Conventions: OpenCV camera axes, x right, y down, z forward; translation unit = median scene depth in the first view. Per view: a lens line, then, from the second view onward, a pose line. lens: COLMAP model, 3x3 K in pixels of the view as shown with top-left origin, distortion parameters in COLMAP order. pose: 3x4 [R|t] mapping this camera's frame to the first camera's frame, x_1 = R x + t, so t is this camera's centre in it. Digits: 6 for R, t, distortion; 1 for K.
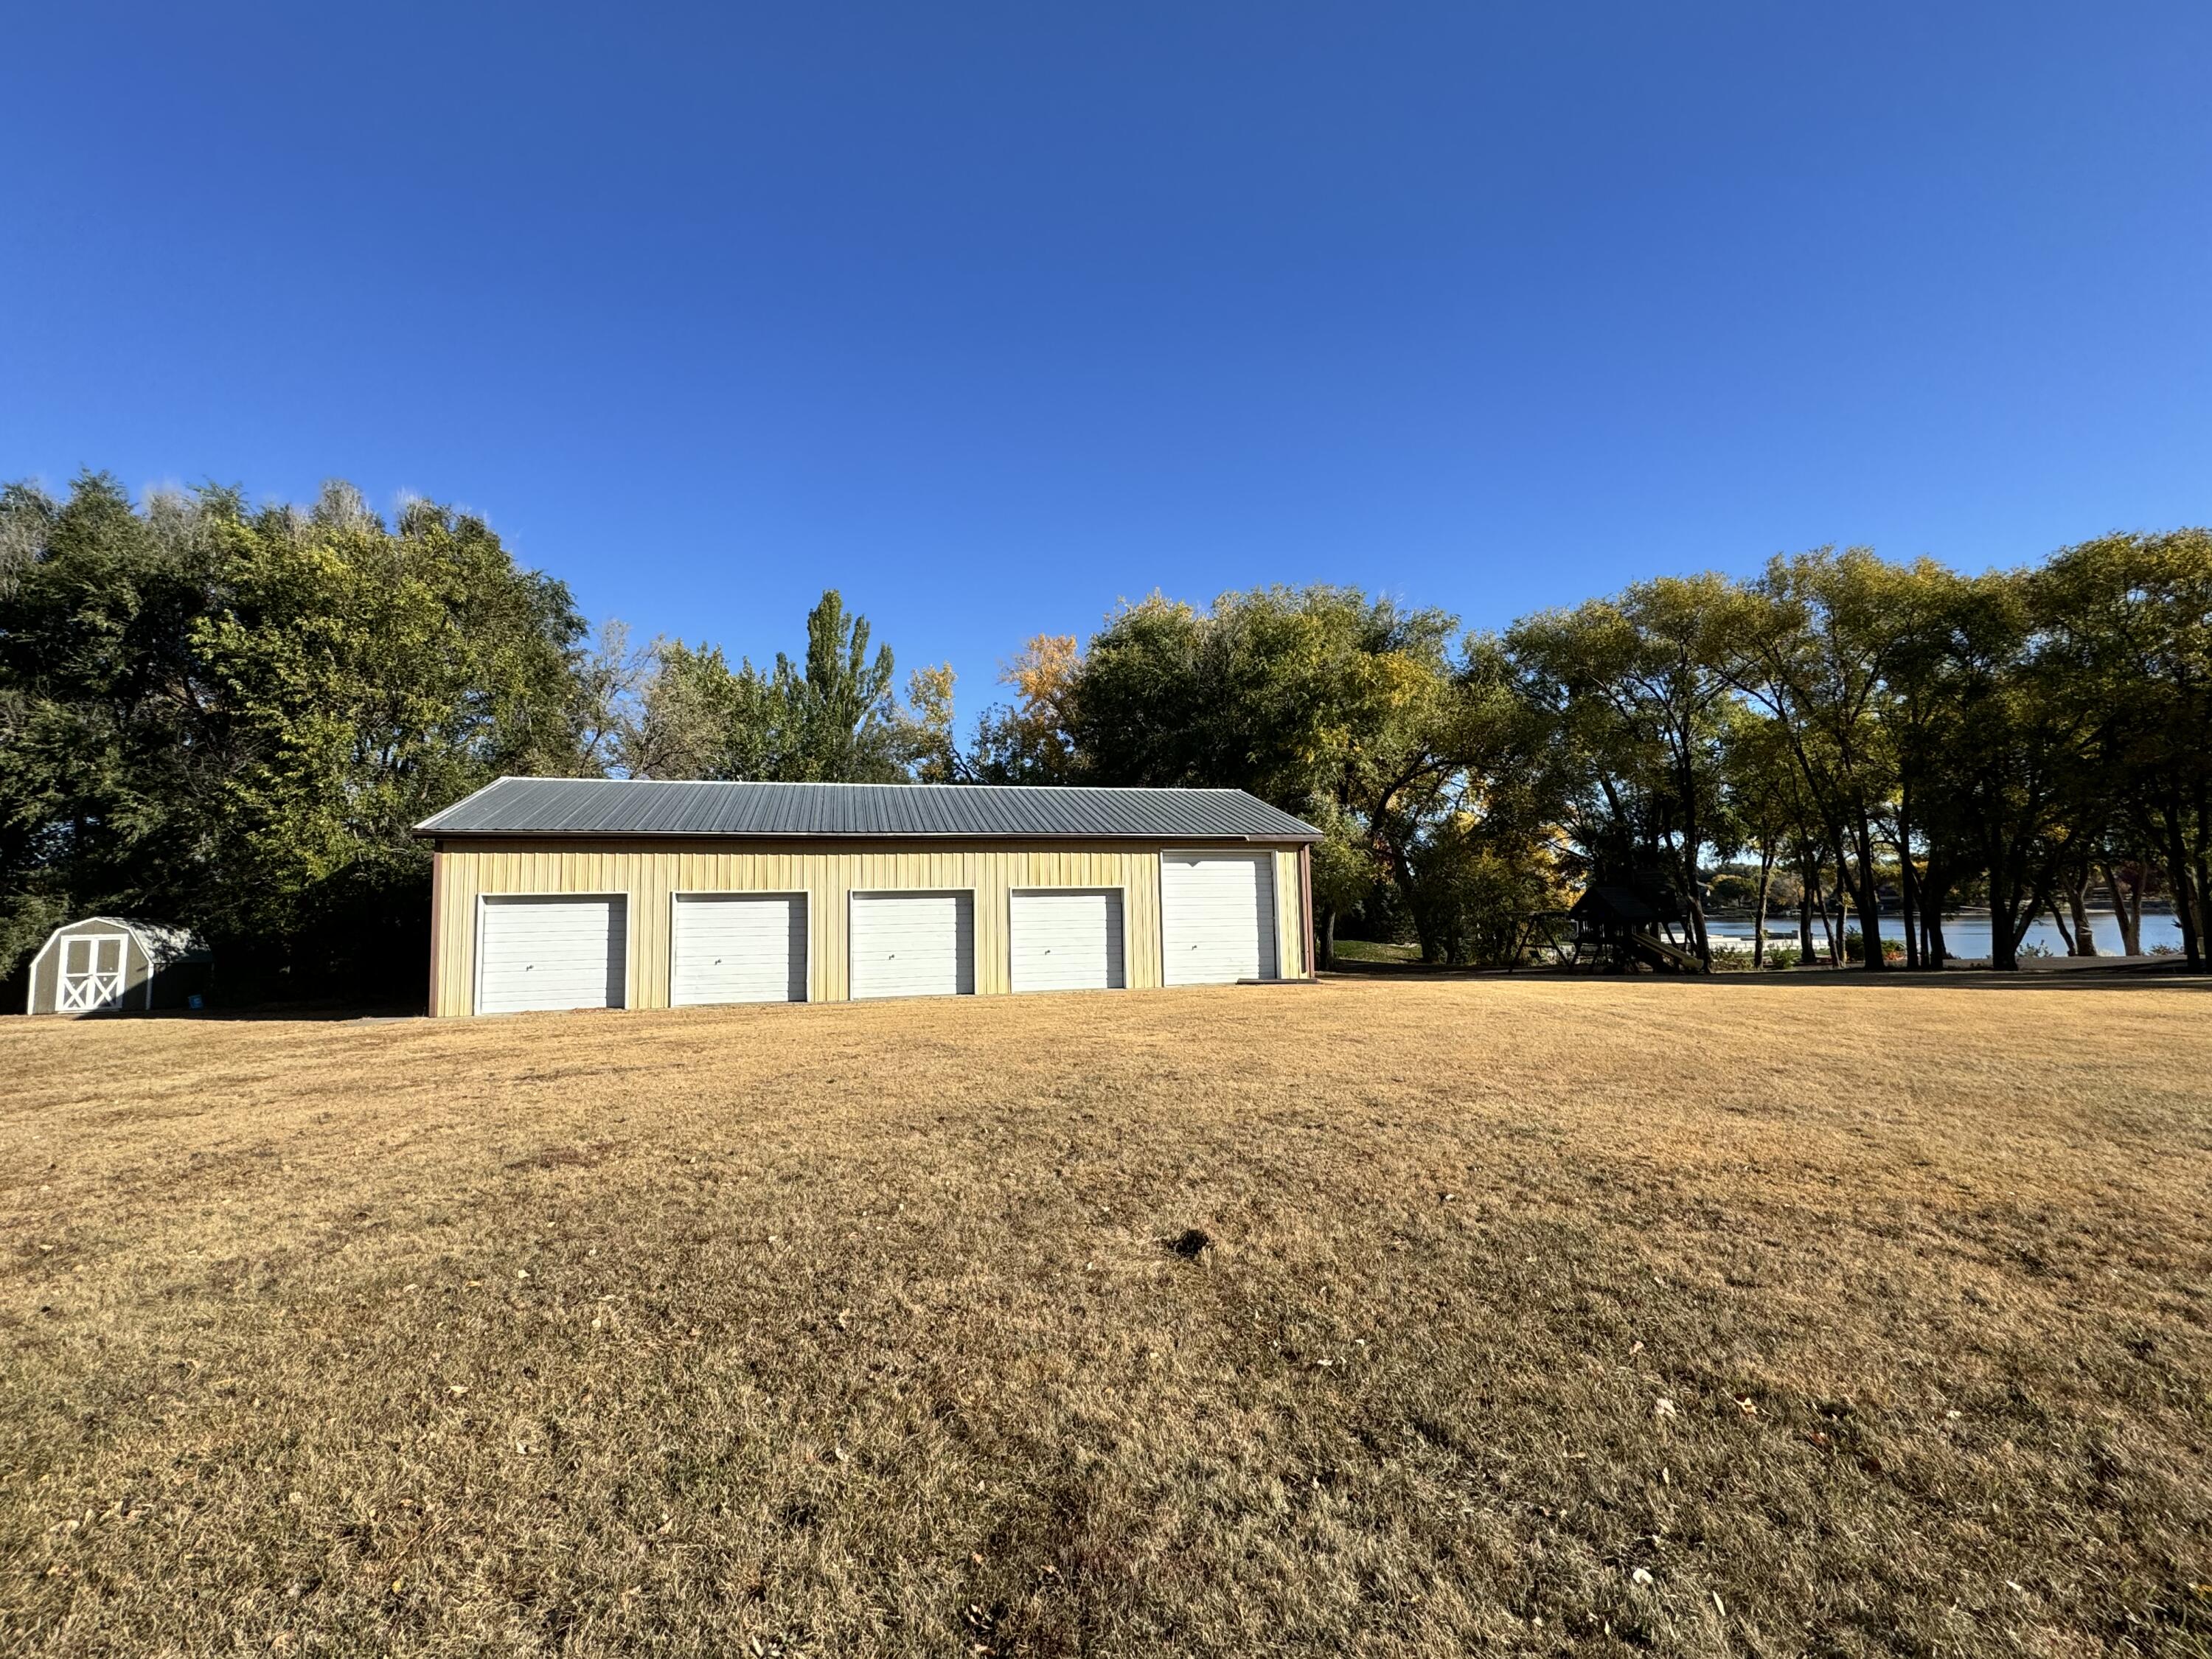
lens RADIAL K [[1007.8, 0, 1106.0], [0, 1007.8, 829.5], [0, 0, 1]] dist [0.000709, -0.000257]
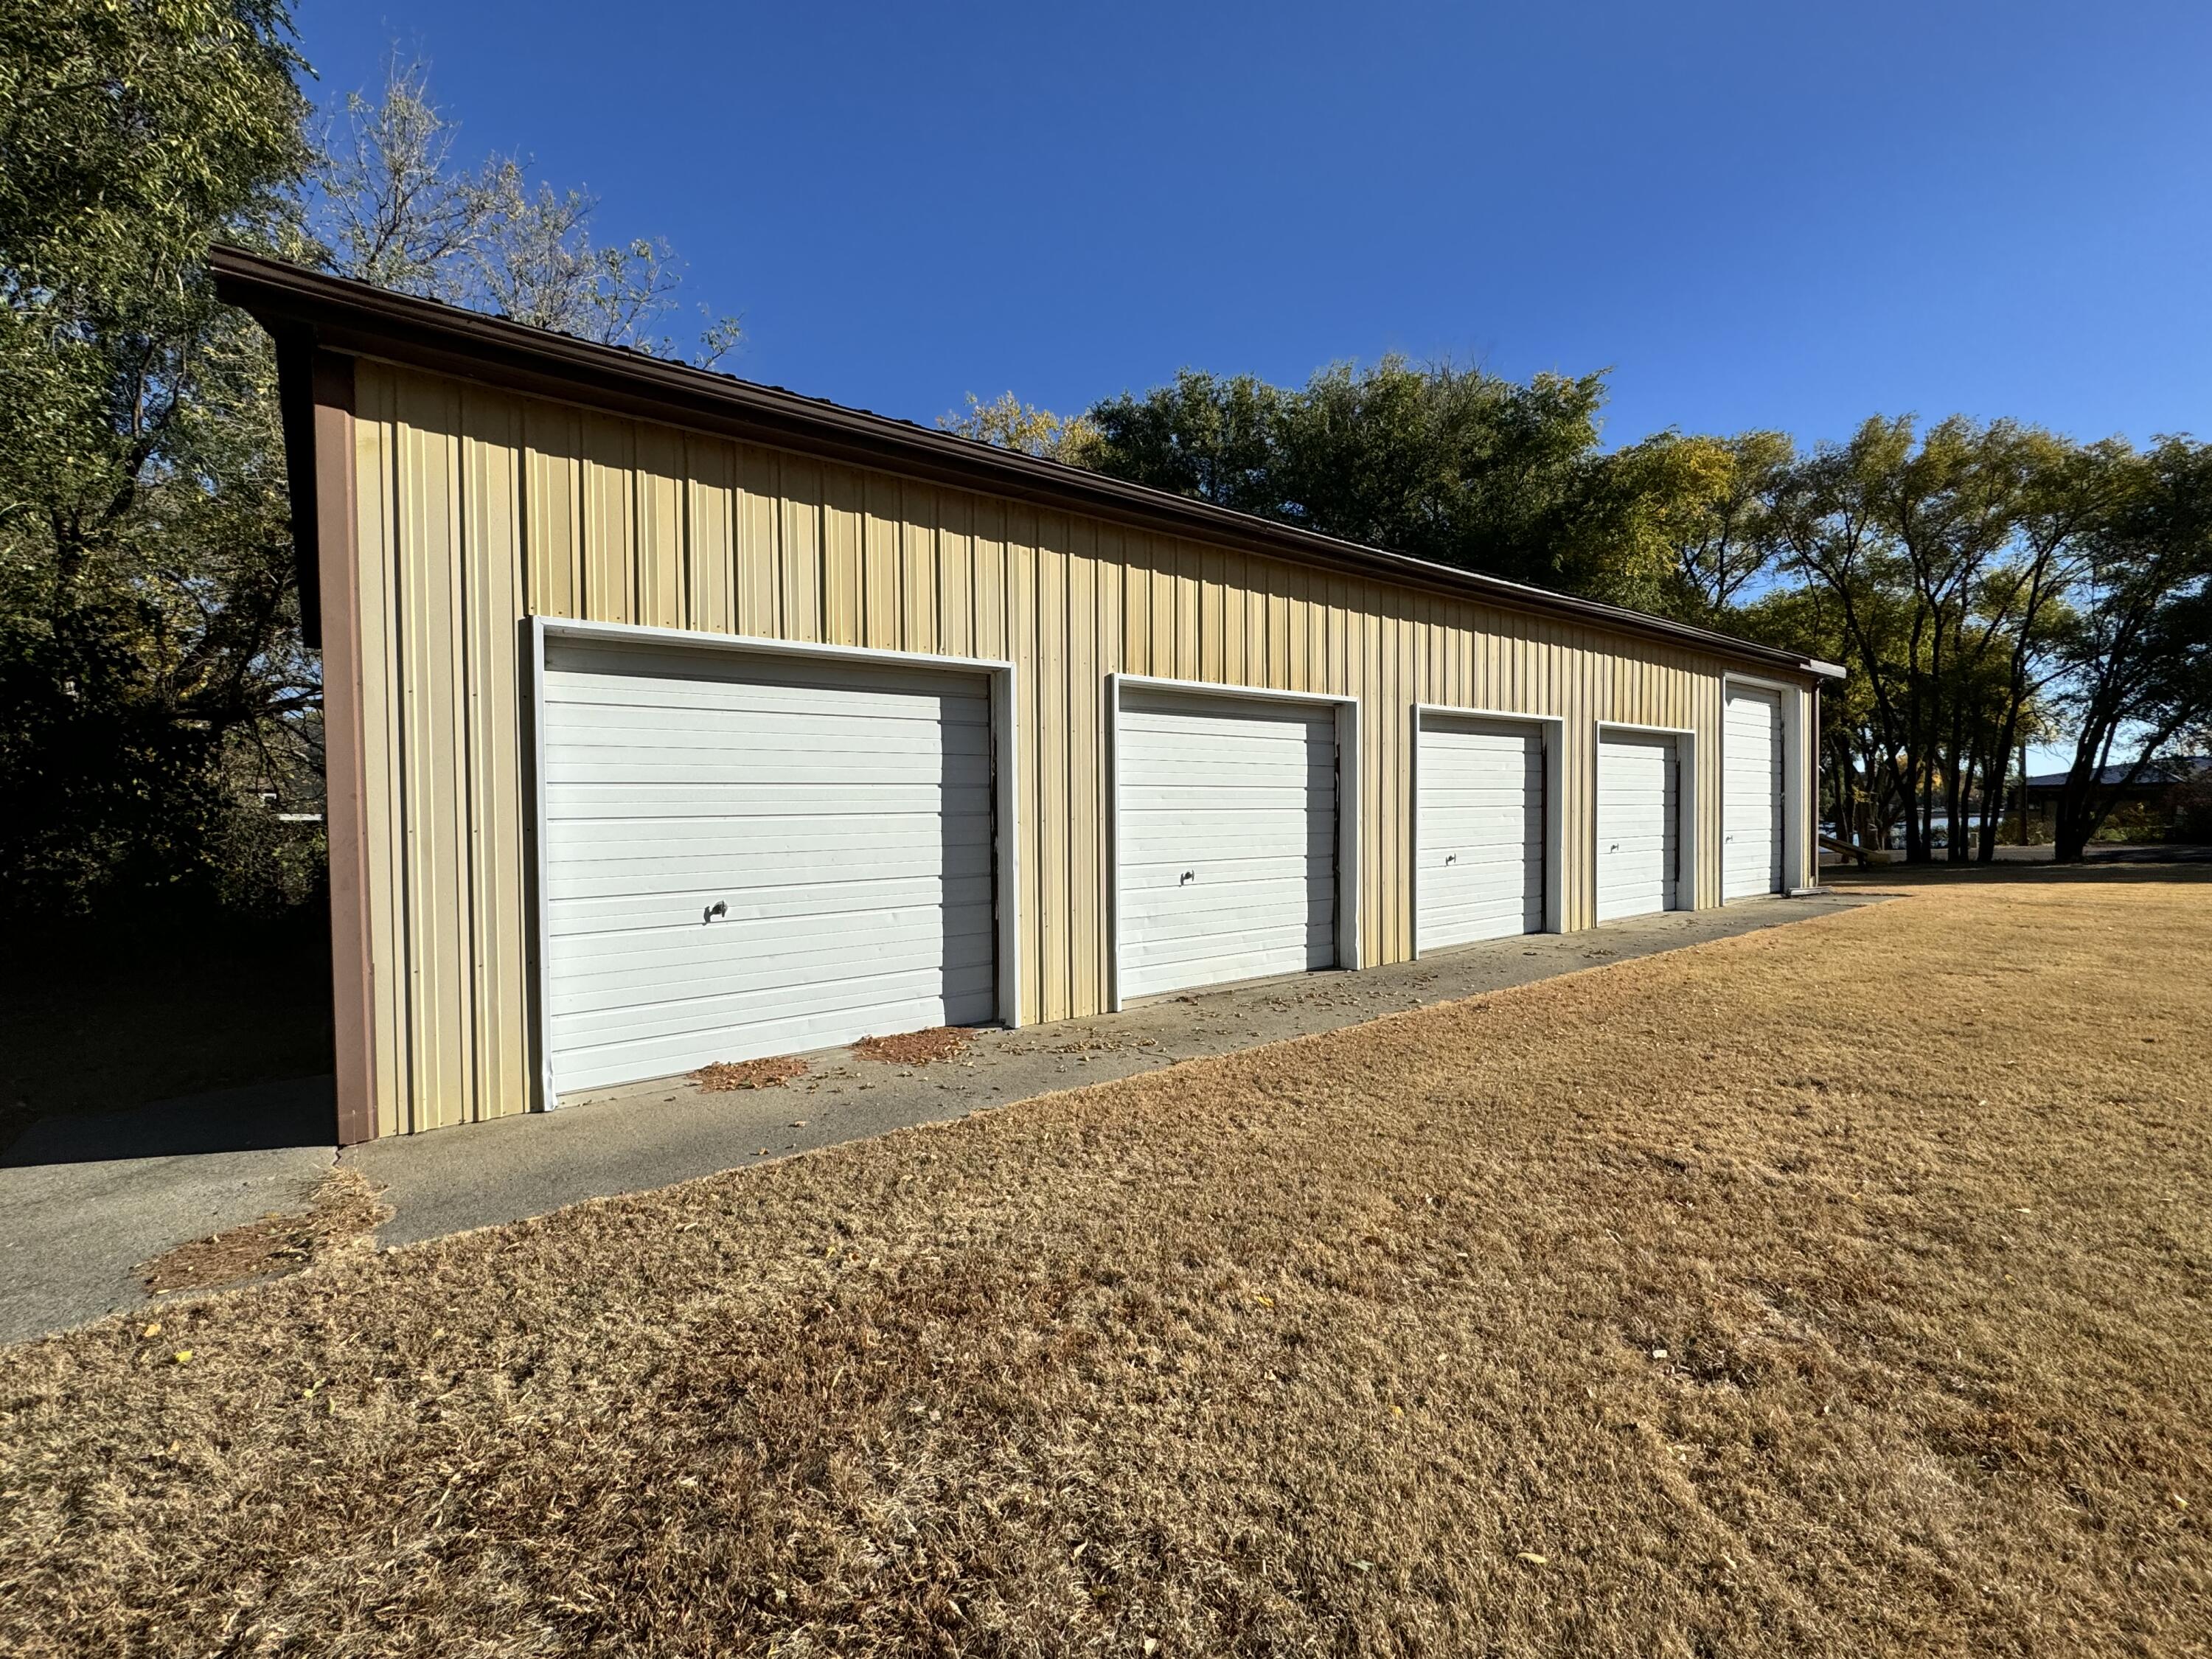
lens RADIAL K [[1007.6, 0, 1108.7], [0, 1007.6, 823.3], [0, 0, 1]] dist [0.001038, -0.000316]
pose [[0.916860, 0.004313, 0.399185, -1.116960], [-0.039763, 0.995956, 0.080566, 0.166361], [-0.397223, -0.089741, 0.913324, 1.357423]]
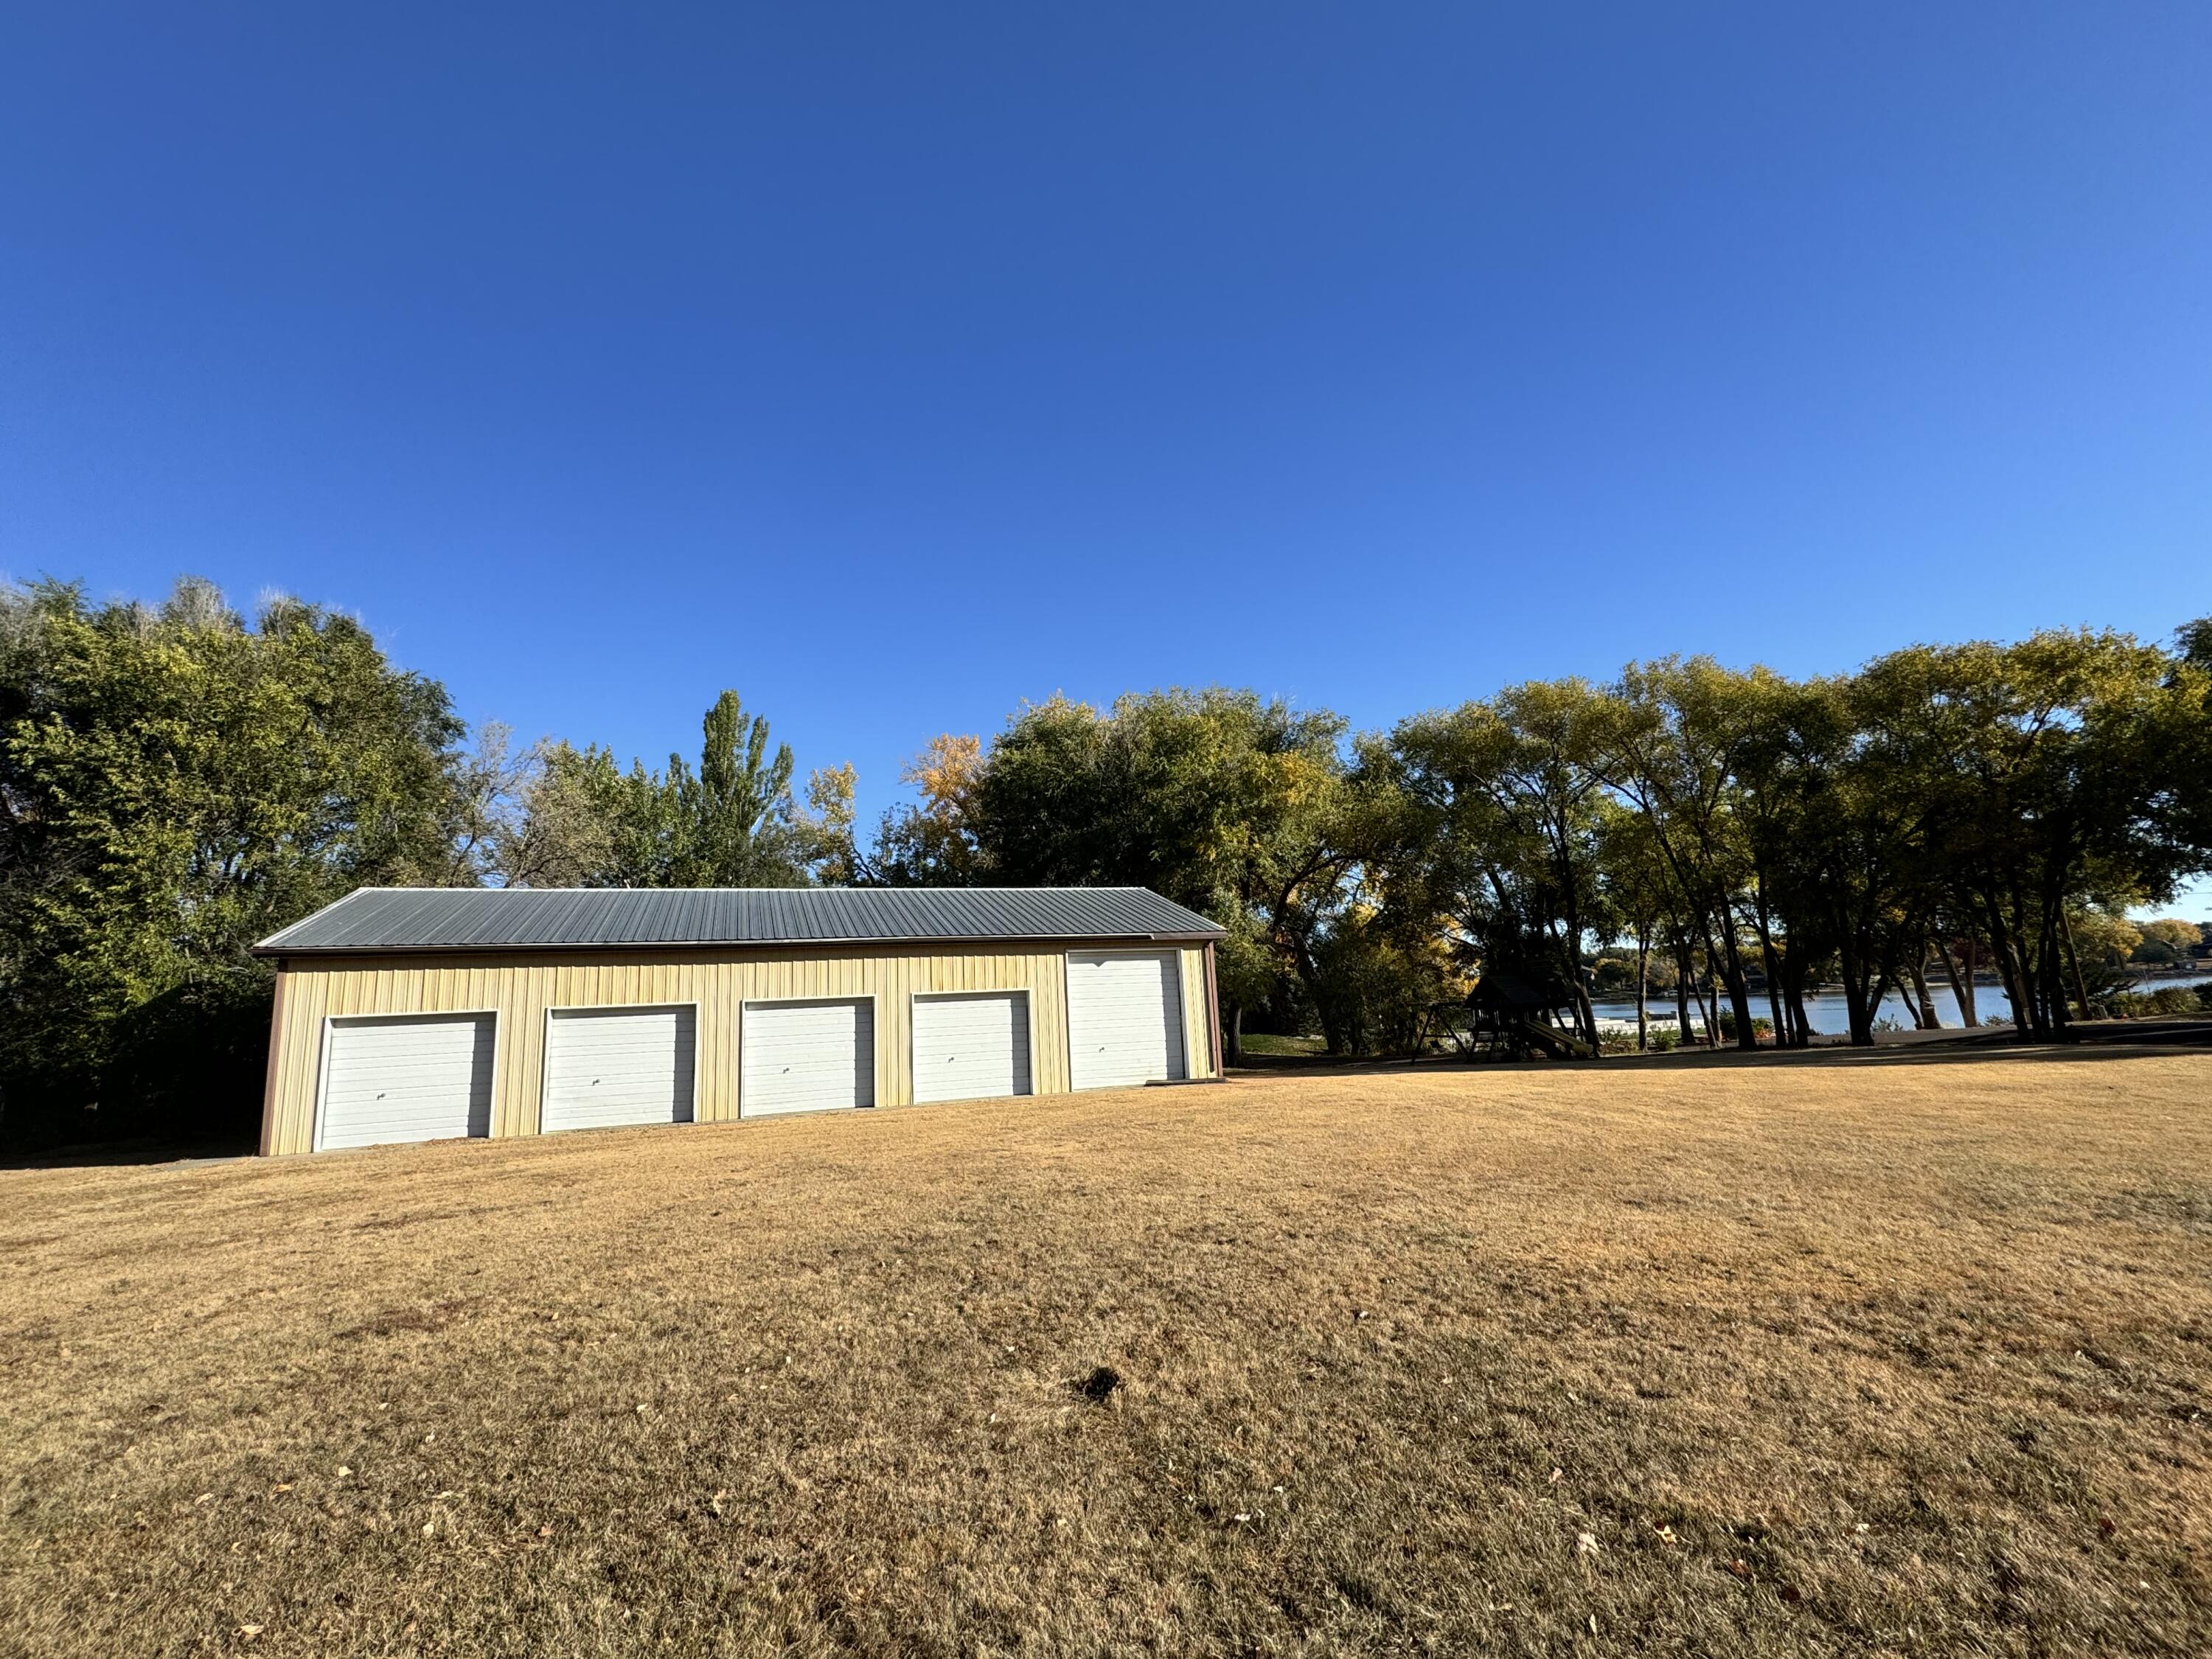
lens RADIAL K [[1007.6, 0, 1108.7], [0, 1007.6, 823.3], [0, 0, 1]] dist [0.001038, -0.000316]
pose [[0.995208, -0.010443, 0.097218, 0.002276], [0.020321, 0.994661, -0.101180, -0.007735], [-0.095642, 0.102671, 0.990107, 0.003046]]
